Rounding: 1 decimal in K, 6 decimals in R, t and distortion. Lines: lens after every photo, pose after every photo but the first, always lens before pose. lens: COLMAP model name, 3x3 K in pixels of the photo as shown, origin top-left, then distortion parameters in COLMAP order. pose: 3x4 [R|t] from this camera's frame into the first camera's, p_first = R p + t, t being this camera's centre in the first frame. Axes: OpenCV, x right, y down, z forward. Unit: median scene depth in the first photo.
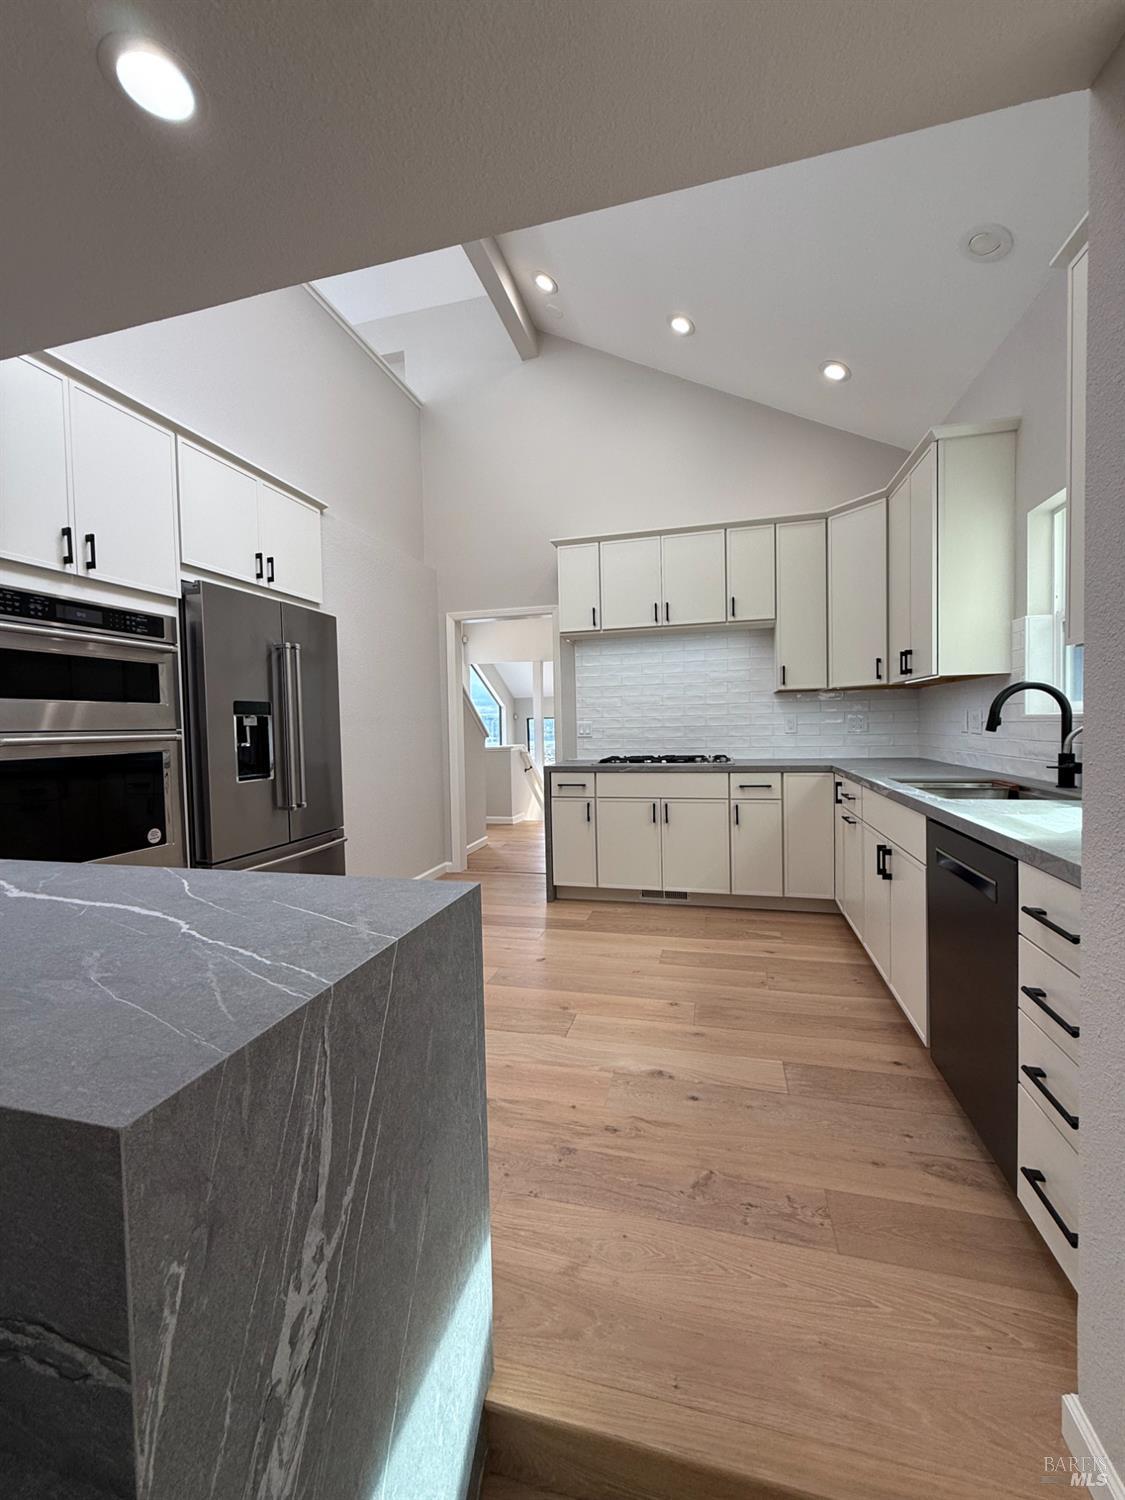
lens RADIAL K [[593.6, 0, 562.5], [0, 593.6, 750.0], [0, 0, 1]] dist [0.009375, 0.000006]
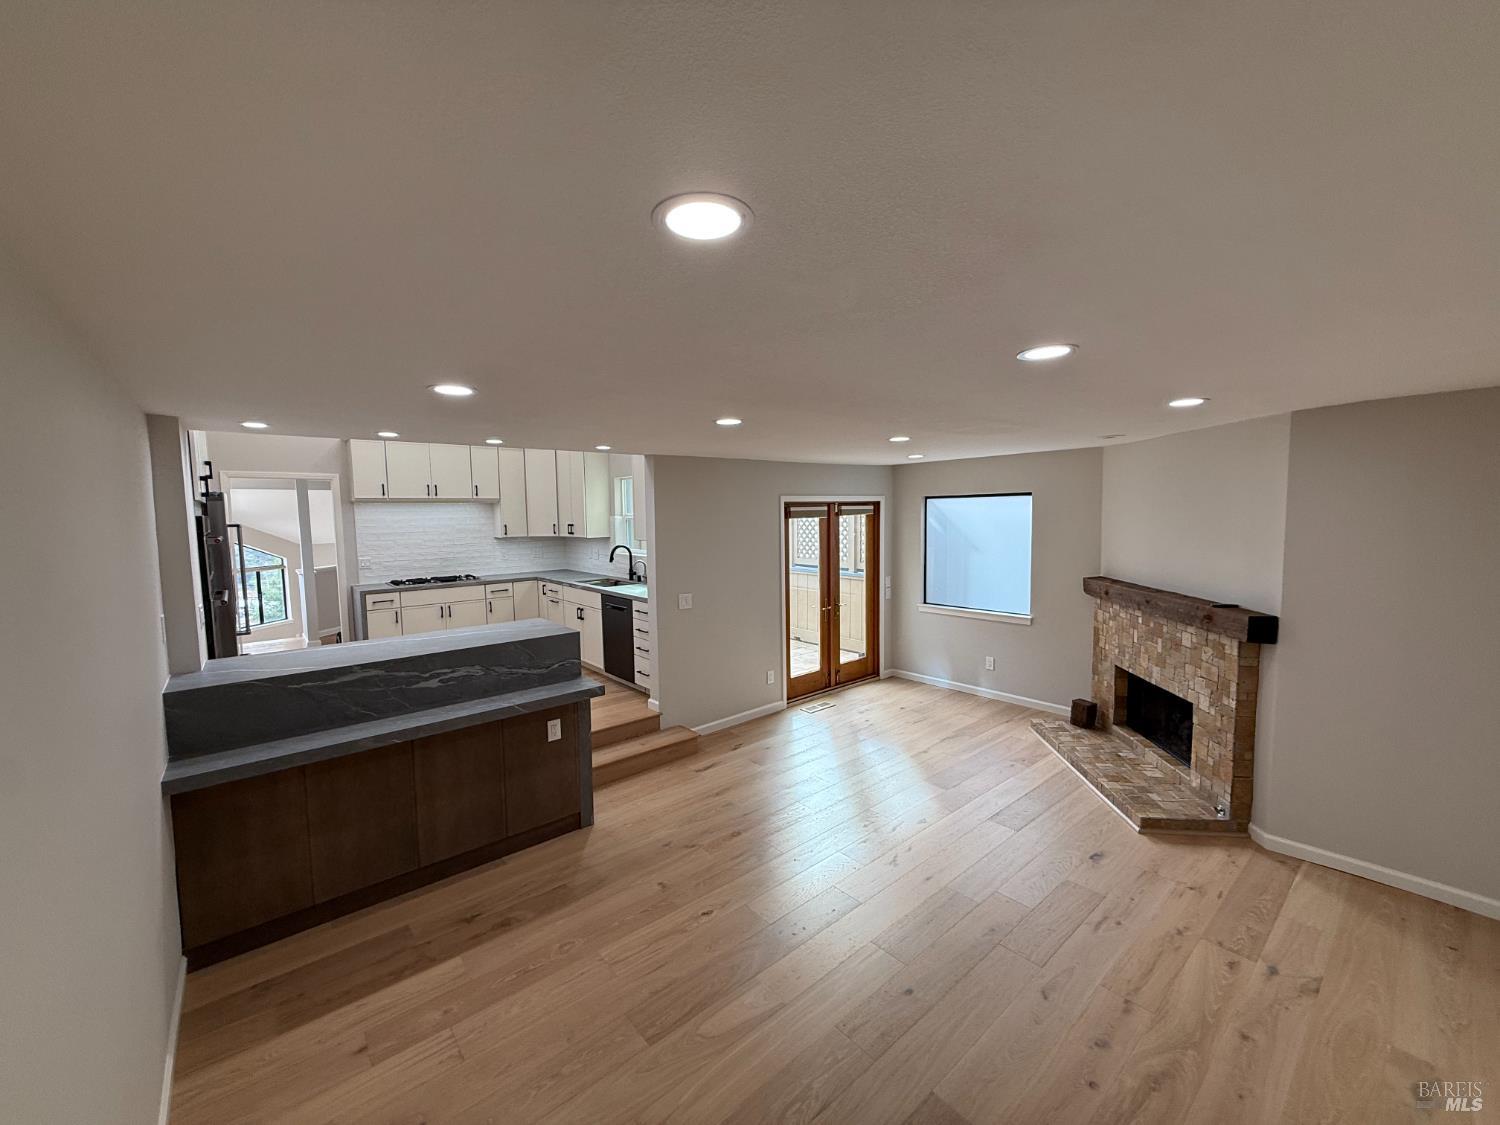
lens RADIAL K [[593.6, 0, 756.4], [0, 593.6, 559.7], [0, 0, 1]] dist [0.009375, 0.000006]
pose [[0.561117, -0.049829, 0.826235, -0.873165], [0.035454, 0.998717, 0.036154, -0.086444], [-0.826977, 0.009007, 0.562164, -0.824605]]
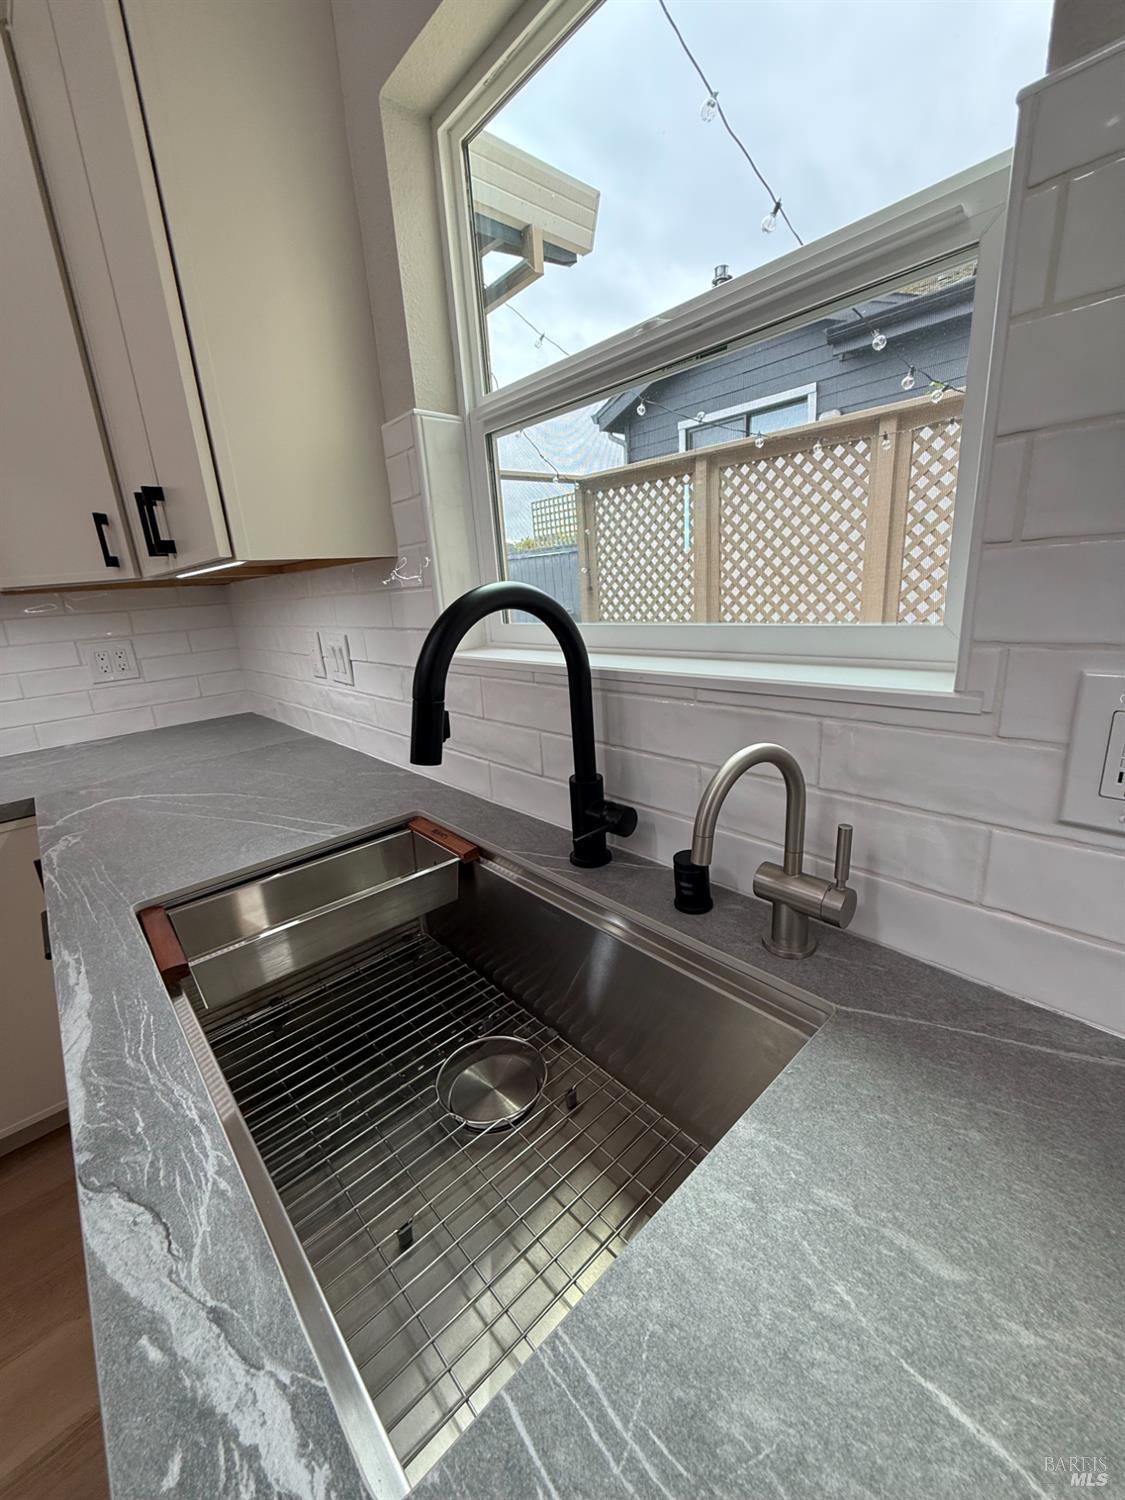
lens RADIAL K [[593.6, 0, 562.5], [0, 593.6, 750.0], [0, 0, 1]] dist [0.009375, 0.000006]
pose [[0.544297, -0.243368, 0.802815, 0.371840], [0.094062, 0.968665, 0.229871, -0.068610], [-0.833602, -0.049604, 0.550133, 0.558143]]
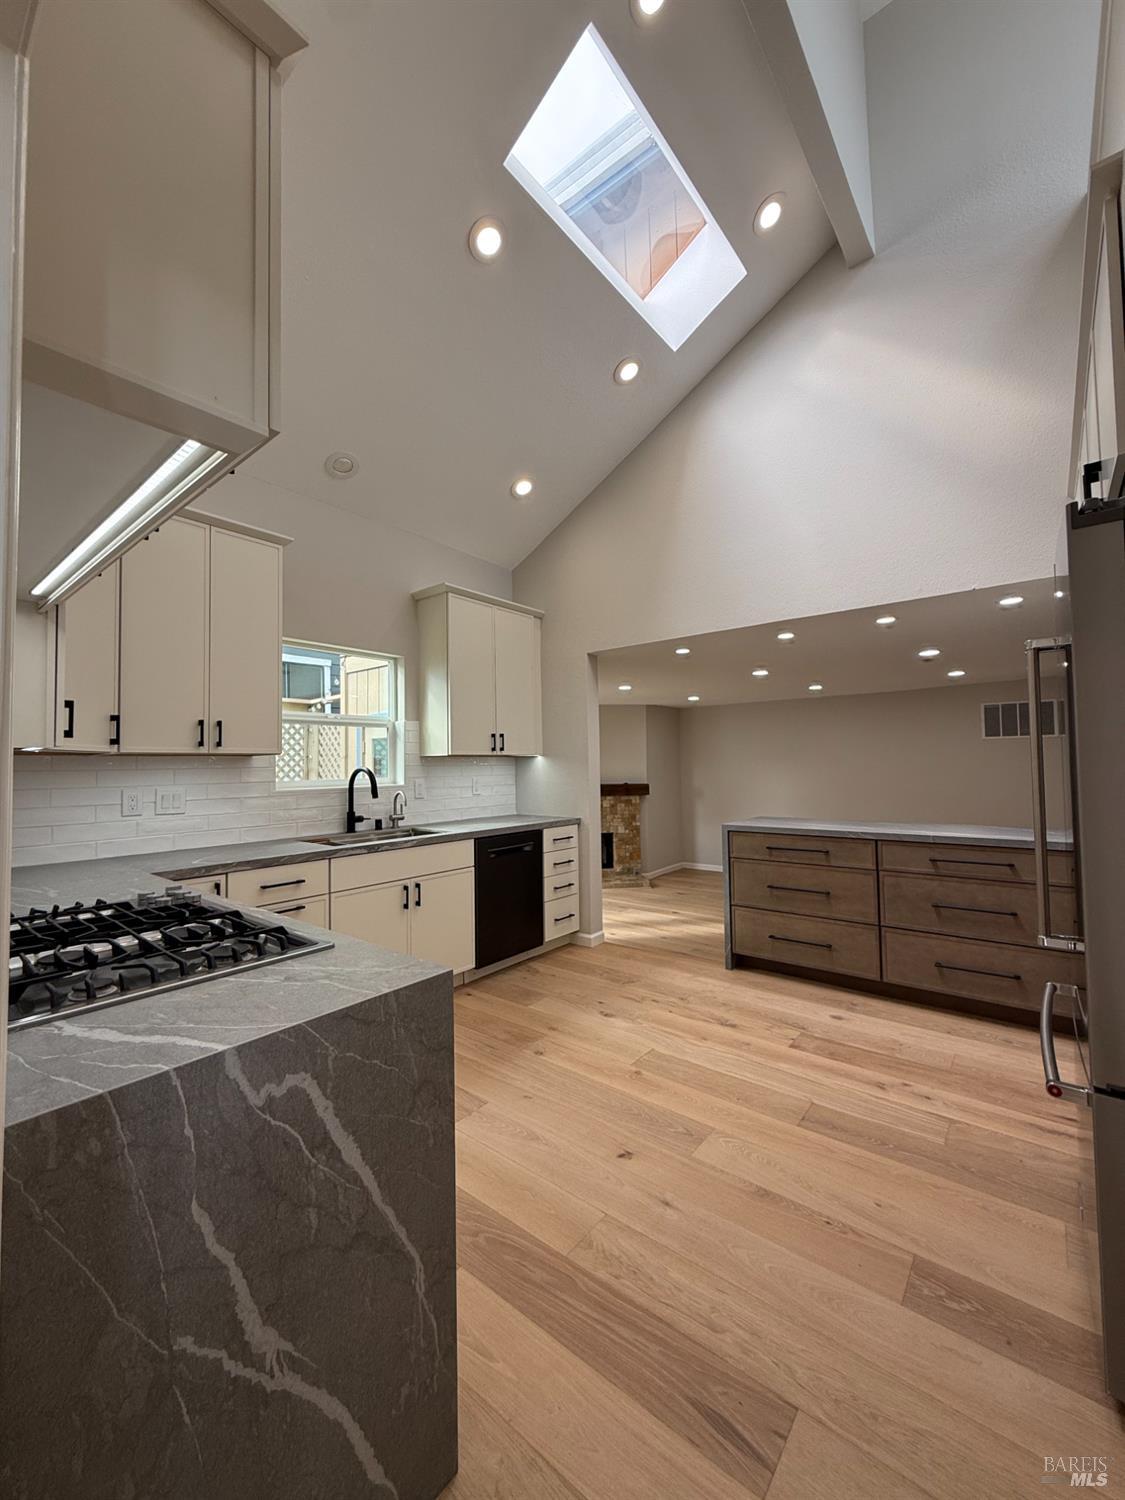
lens RADIAL K [[593.6, 0, 562.5], [0, 593.6, 750.0], [0, 0, 1]] dist [0.009375, 0.000006]
pose [[-0.909999, 0.051827, 0.411360, -0.254392], [0.057406, 0.998350, 0.001211, -0.091443], [-0.410618, 0.024717, -0.911472, 1.549716]]
